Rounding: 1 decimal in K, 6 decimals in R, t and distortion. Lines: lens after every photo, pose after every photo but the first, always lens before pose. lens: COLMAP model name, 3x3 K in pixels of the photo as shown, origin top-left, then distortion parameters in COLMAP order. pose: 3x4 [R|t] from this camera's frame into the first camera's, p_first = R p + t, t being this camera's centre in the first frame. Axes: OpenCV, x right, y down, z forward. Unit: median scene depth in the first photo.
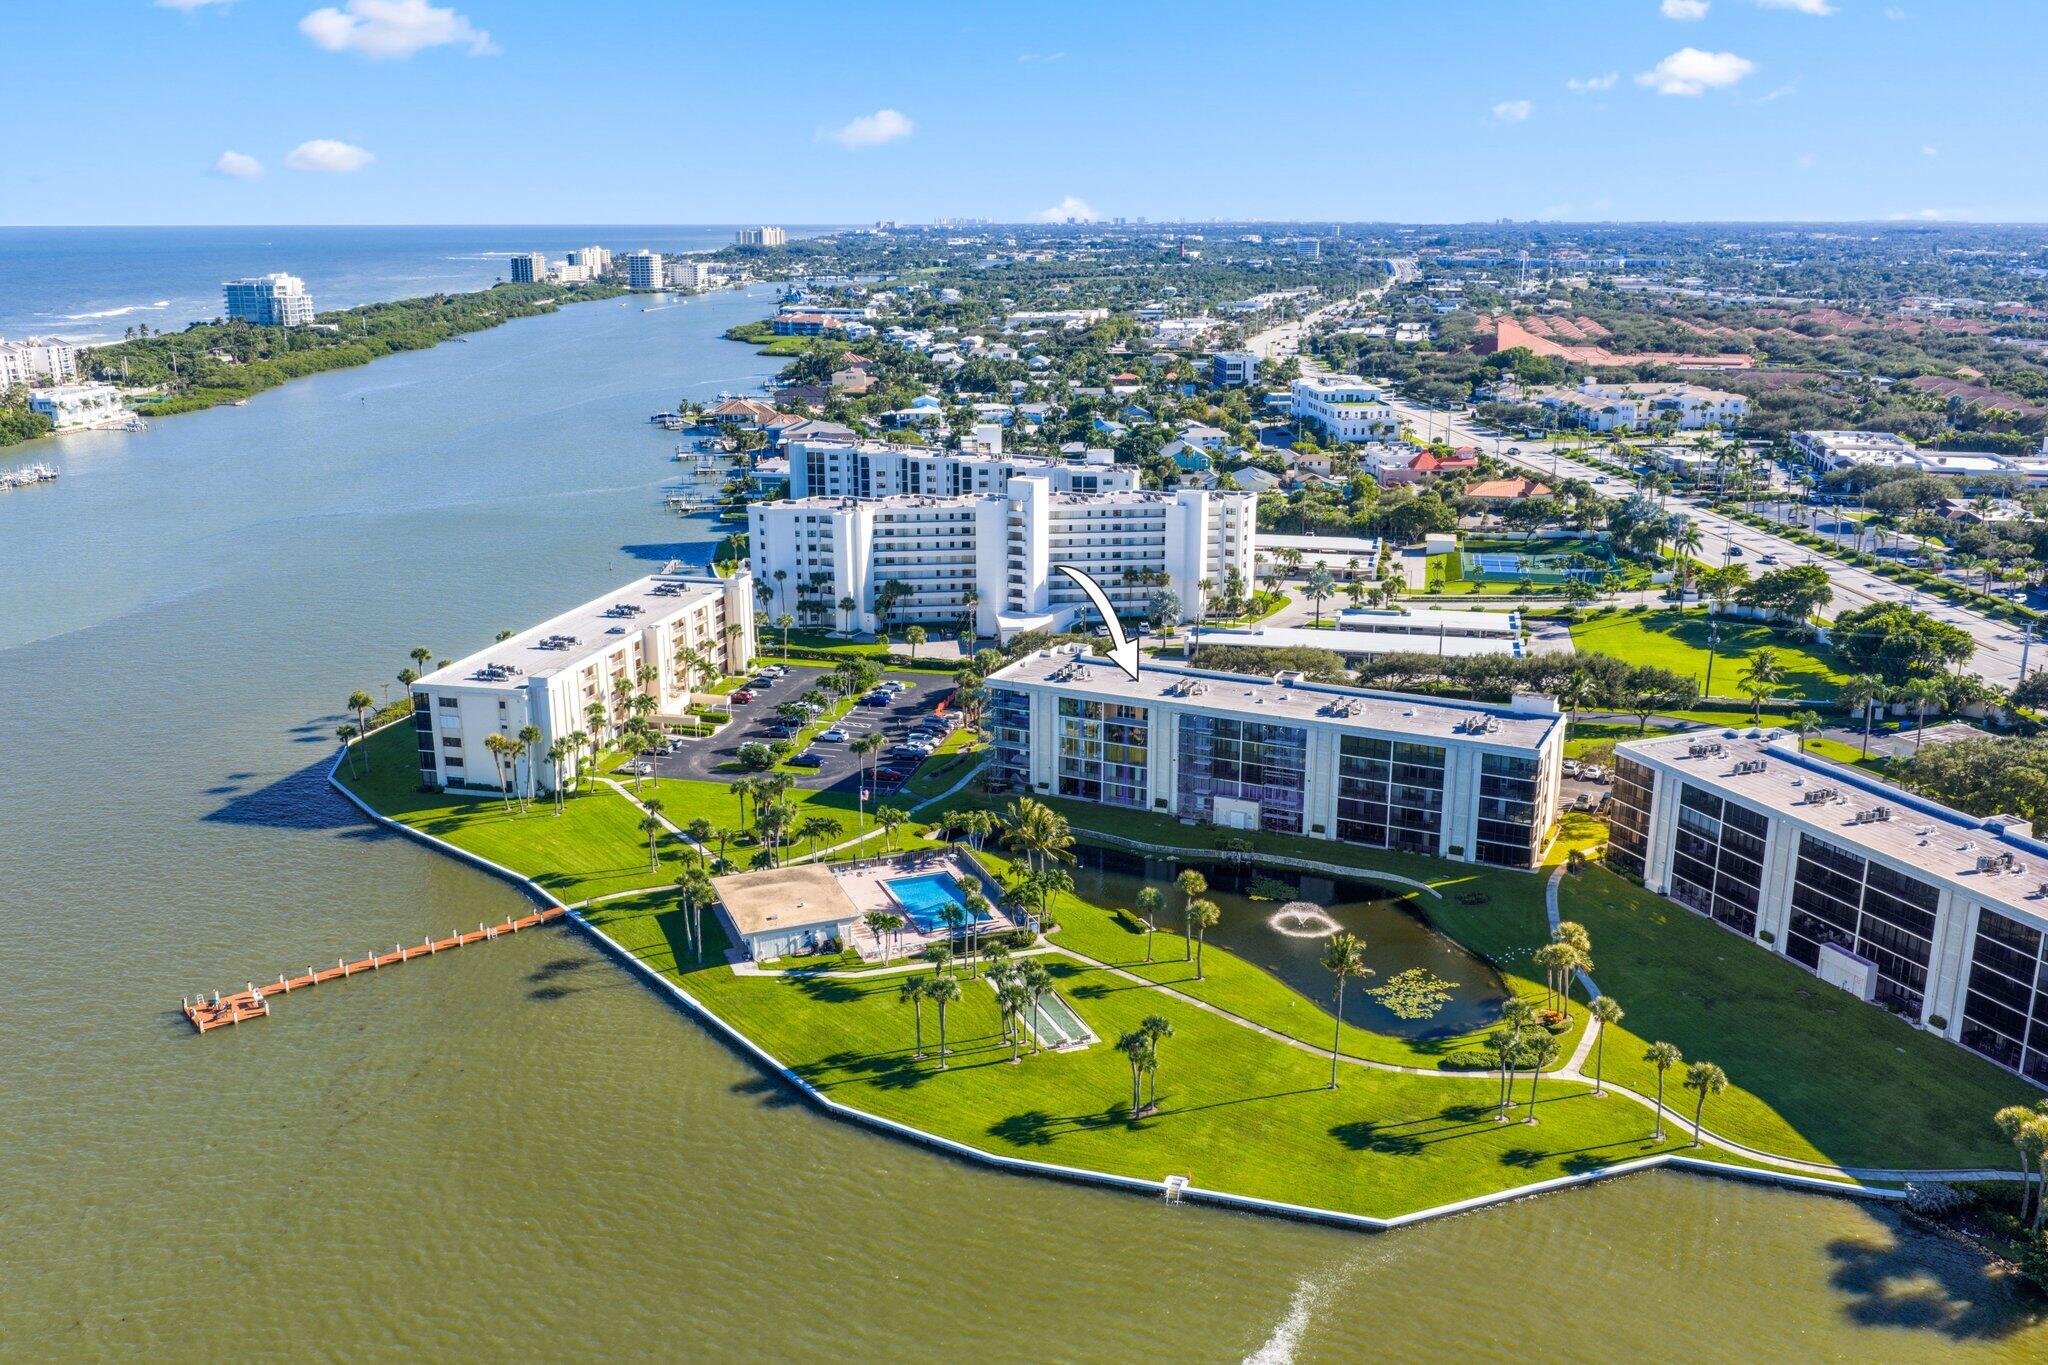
lens RADIAL K [[1710.1, 0, 1024.0], [0, 1710.1, 682.5], [0, 0, 1]] dist [0.012162, -0.007455]
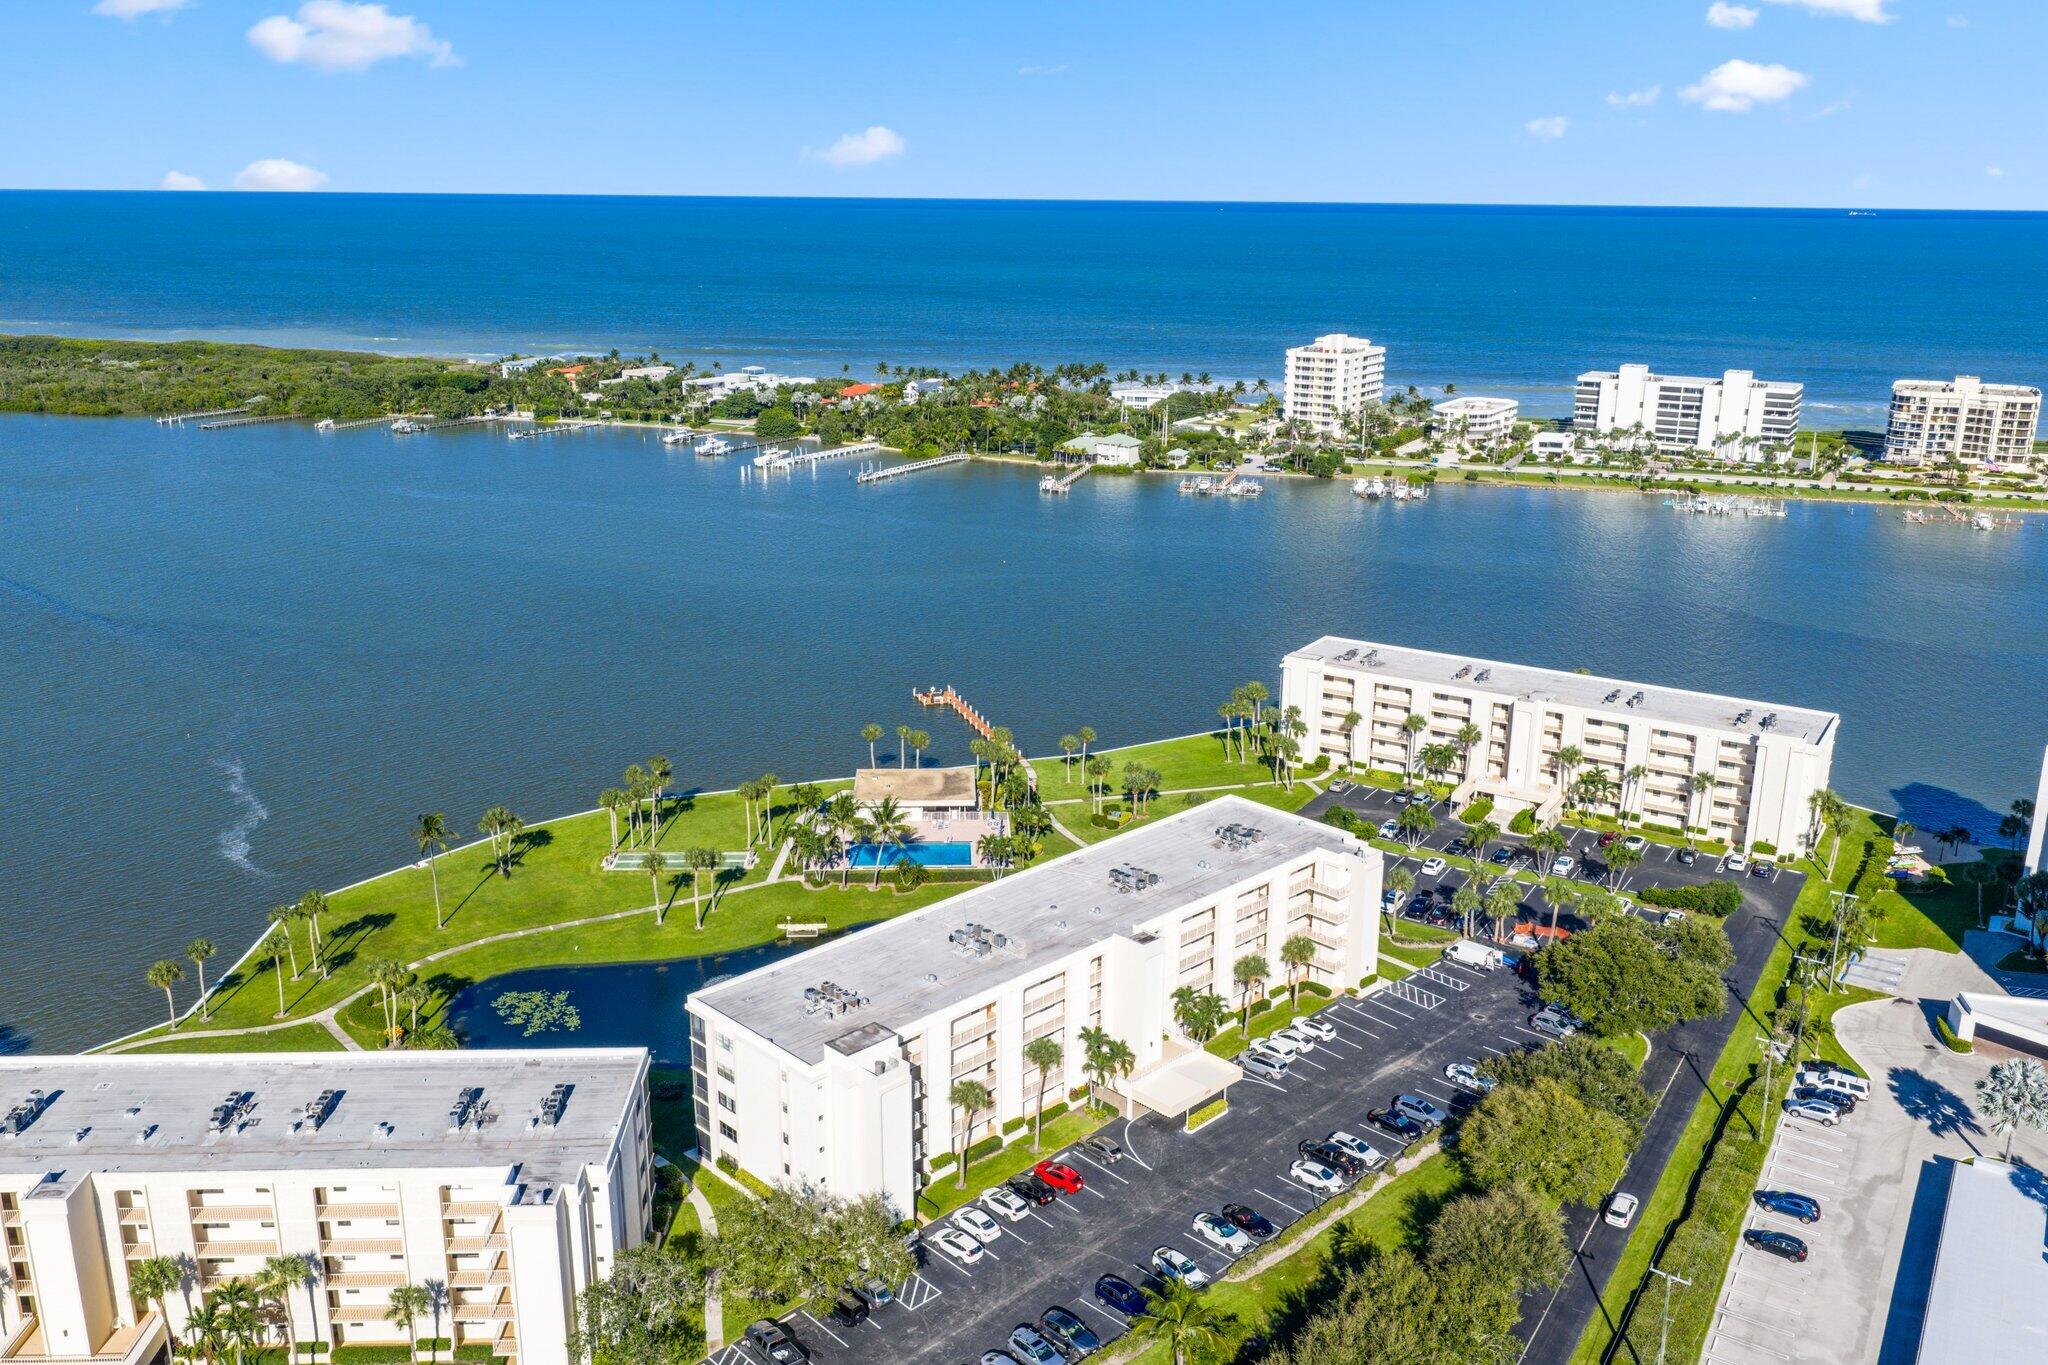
lens RADIAL K [[1710.1, 0, 1024.0], [0, 1710.1, 682.5], [0, 0, 1]] dist [0.012162, -0.007455]
pose [[-0.331218, 0.259156, -0.907267, 0.537036], [-0.260523, 0.899045, 0.351917, -0.226609], [0.906875, 0.352925, -0.230264, 0.767388]]
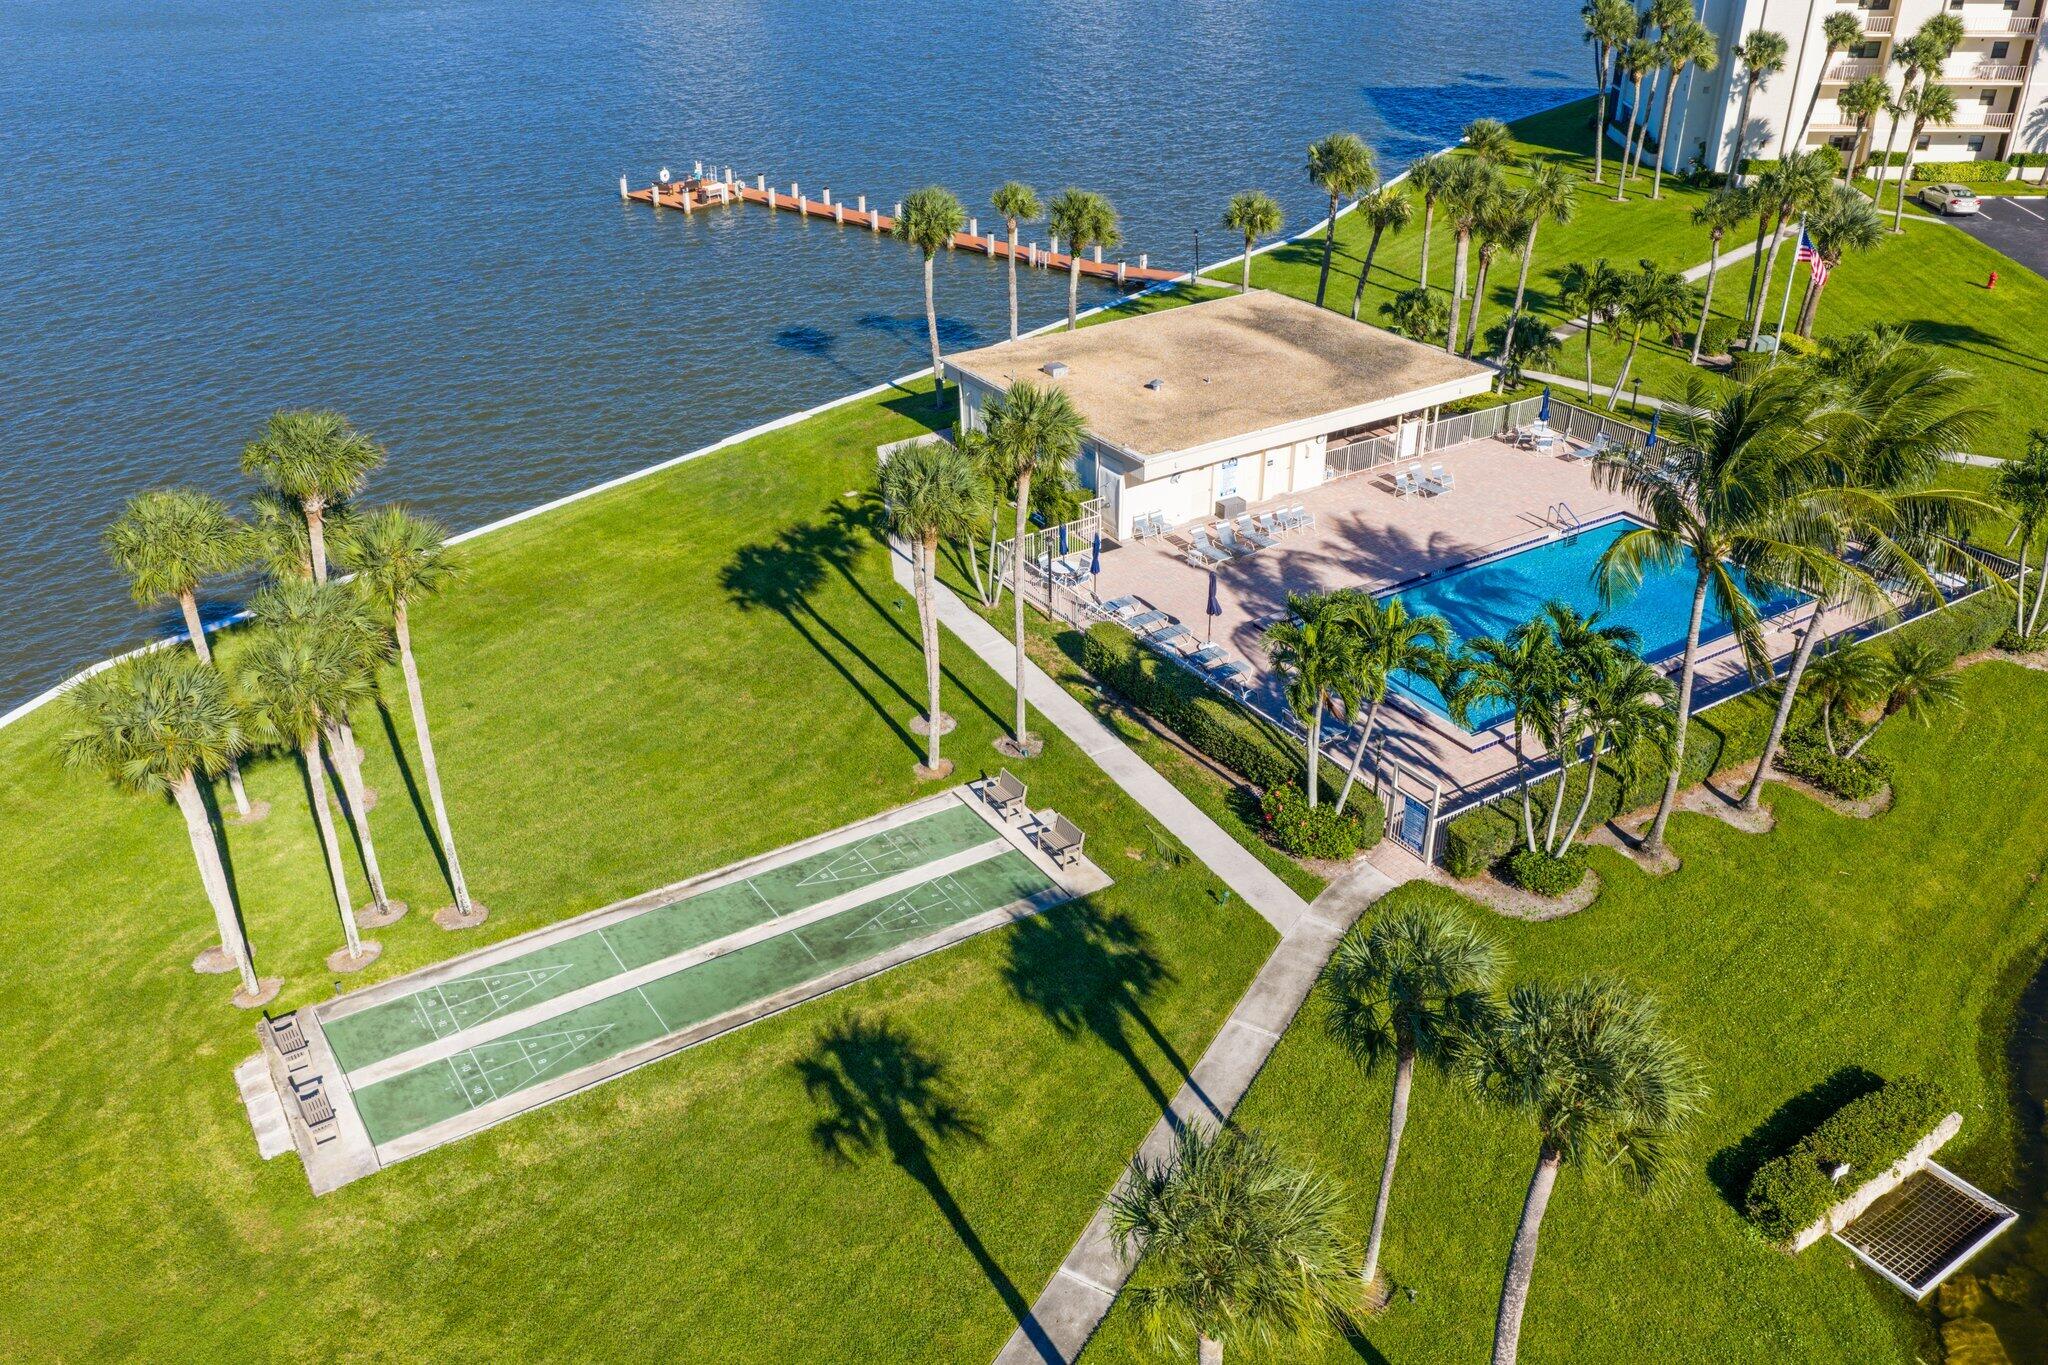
lens RADIAL K [[1710.1, 0, 1024.0], [0, 1710.1, 682.5], [0, 0, 1]] dist [0.012162, -0.007455]
pose [[0.197003, 0.471915, -0.859352, 0.100897], [-0.261511, 0.870066, 0.417848, 0.027832], [0.944882, 0.142413, 0.294816, 0.507063]]
